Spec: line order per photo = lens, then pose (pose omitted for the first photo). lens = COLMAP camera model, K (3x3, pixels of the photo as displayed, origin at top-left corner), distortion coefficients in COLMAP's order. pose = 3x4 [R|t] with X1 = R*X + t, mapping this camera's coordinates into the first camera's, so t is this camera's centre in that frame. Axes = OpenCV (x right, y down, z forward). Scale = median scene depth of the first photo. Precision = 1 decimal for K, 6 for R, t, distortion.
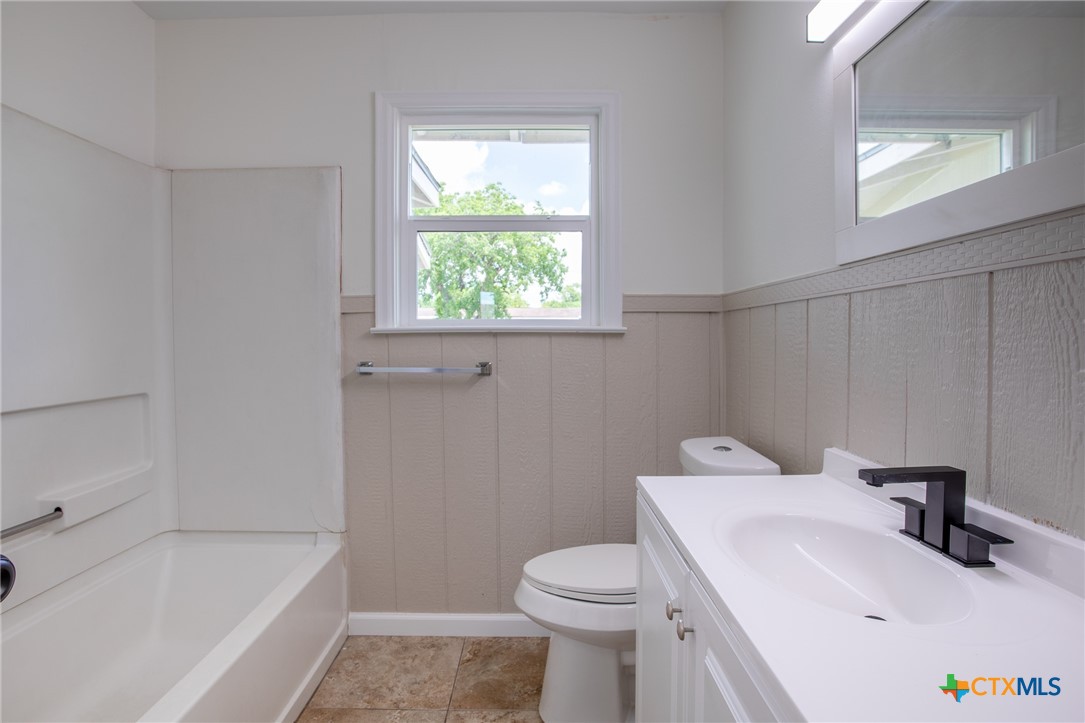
lens RADIAL K [[572.9, 0, 533.6], [0, 572.9, 355.0], [0, 0, 1]] dist [-0.077716, 0.042115]
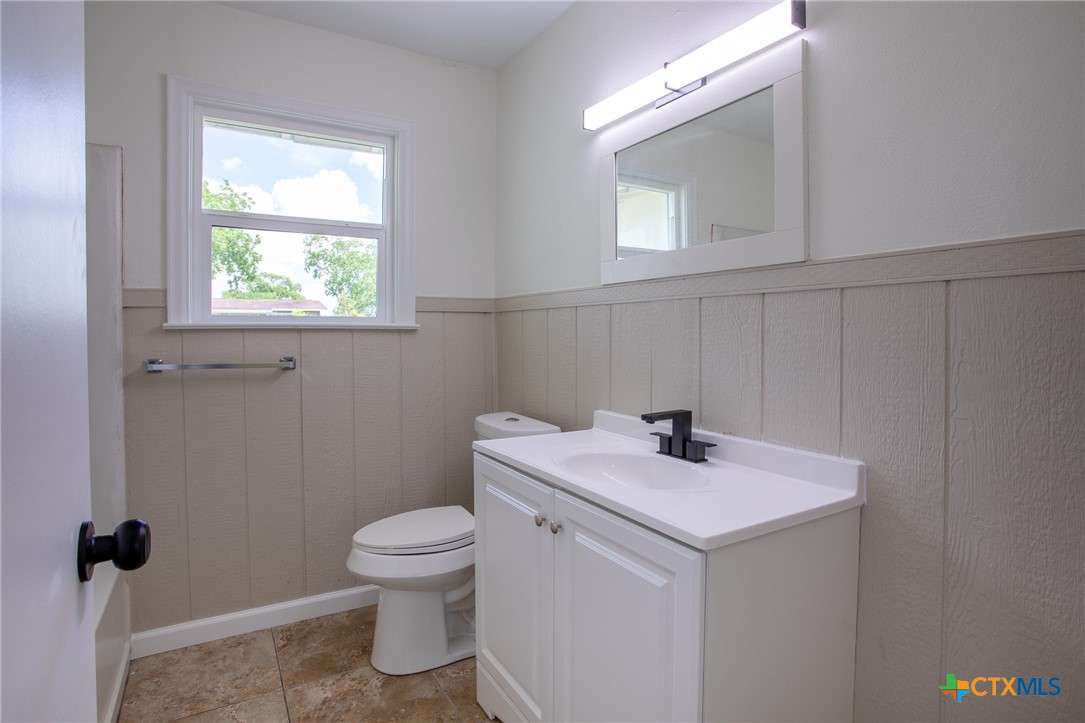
lens RADIAL K [[562.3, 0, 547.9], [0, 562.3, 344.0], [0, 0, 1]] dist [-0.072125, 0.033605]
pose [[0.858119, -0.008917, 0.513373, -0.202477], [0.013375, 0.999898, -0.004990, 0.000176], [-0.513277, 0.011148, 0.858151, -0.112443]]
